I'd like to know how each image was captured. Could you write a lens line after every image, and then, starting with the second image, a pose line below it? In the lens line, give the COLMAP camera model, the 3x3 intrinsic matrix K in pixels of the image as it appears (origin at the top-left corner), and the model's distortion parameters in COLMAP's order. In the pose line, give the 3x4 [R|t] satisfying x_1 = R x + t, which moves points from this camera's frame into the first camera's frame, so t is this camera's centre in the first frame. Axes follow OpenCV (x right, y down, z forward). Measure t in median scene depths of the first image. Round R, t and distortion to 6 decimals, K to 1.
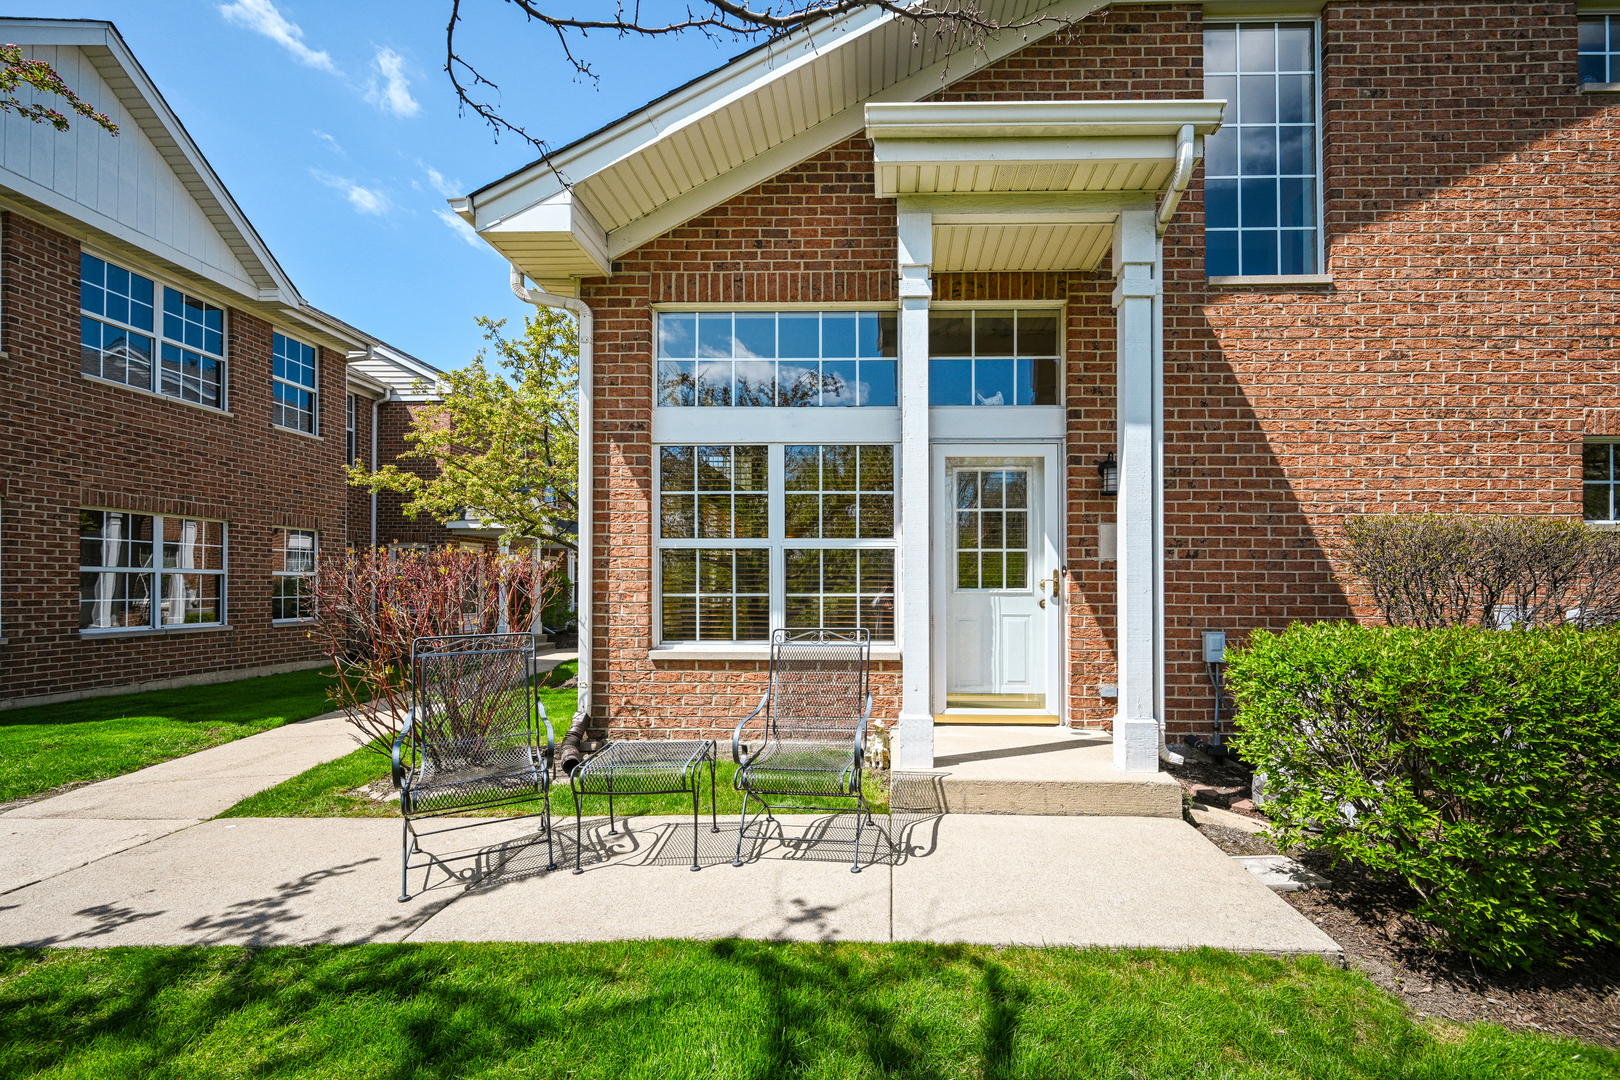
lens RADIAL K [[611.3, 0, 810.1], [0, 611.3, 580.0], [0, 0, 1]] dist [0.001275, 0.000087]
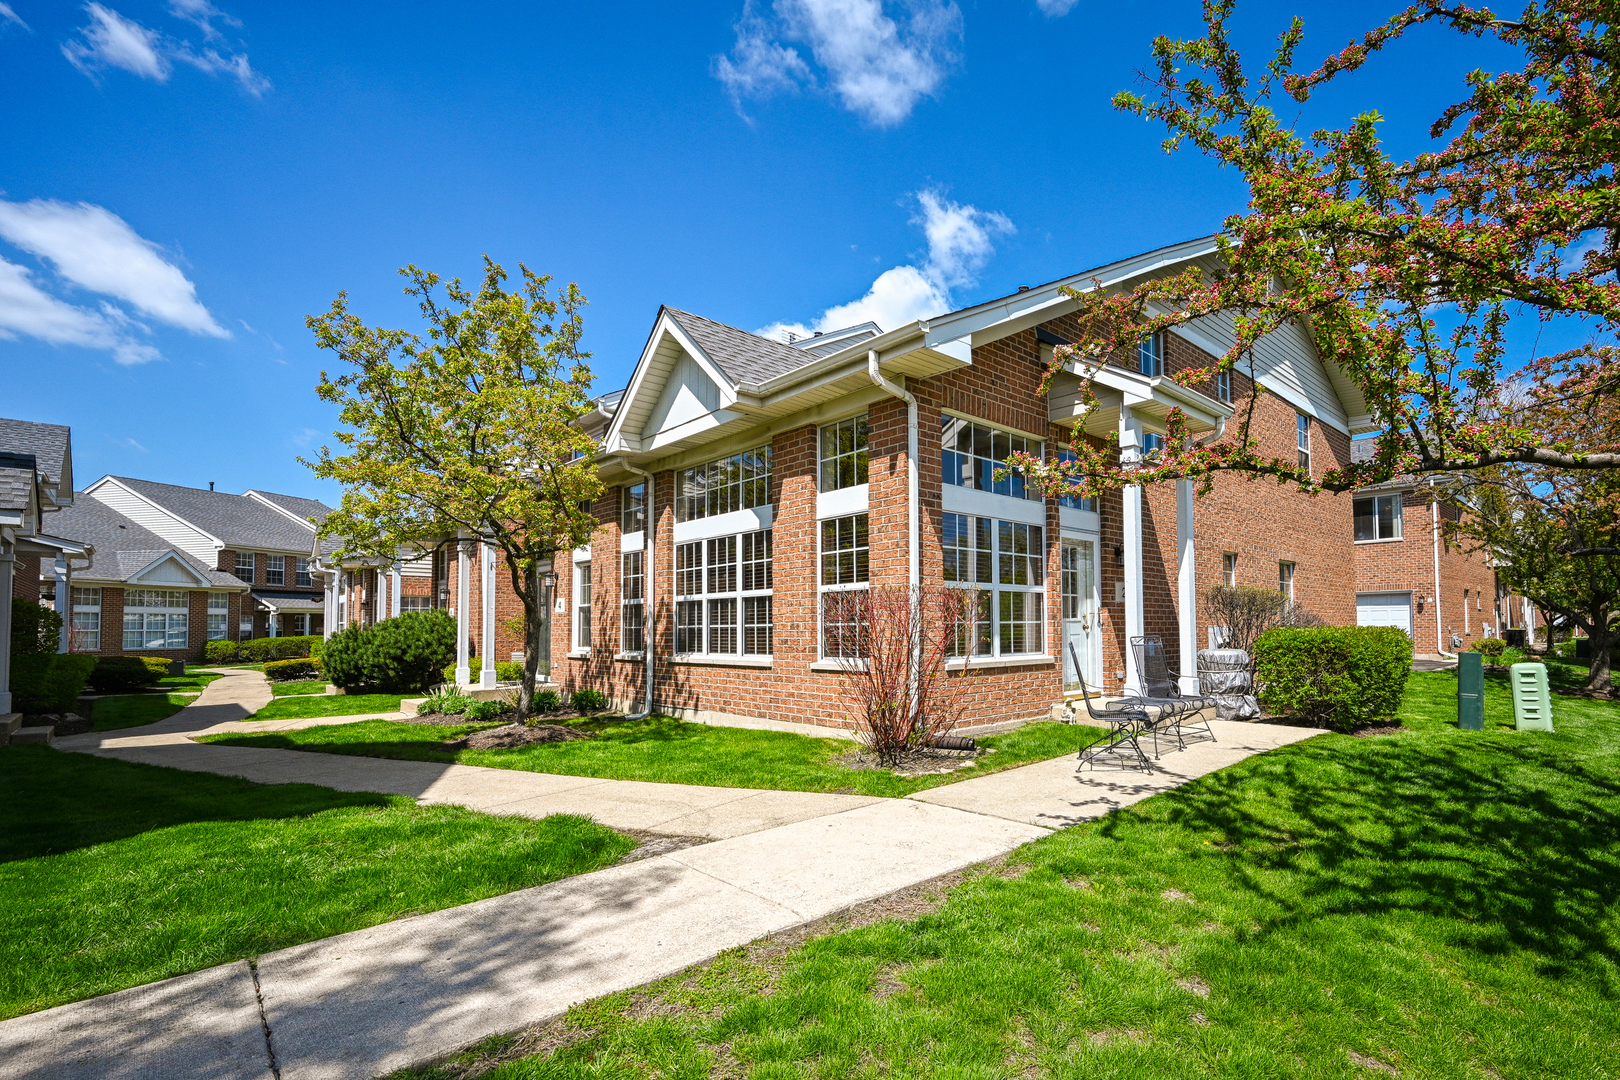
lens RADIAL K [[744.3, 0, 812.1], [0, 744.3, 596.5], [0, 0, 1]] dist [-0.001186, -0.000140]
pose [[0.738567, 0.022672, 0.673799, -1.737411], [-0.001011, 0.999471, -0.032522, 0.023232], [-0.674179, 0.023338, 0.738199, -0.011121]]
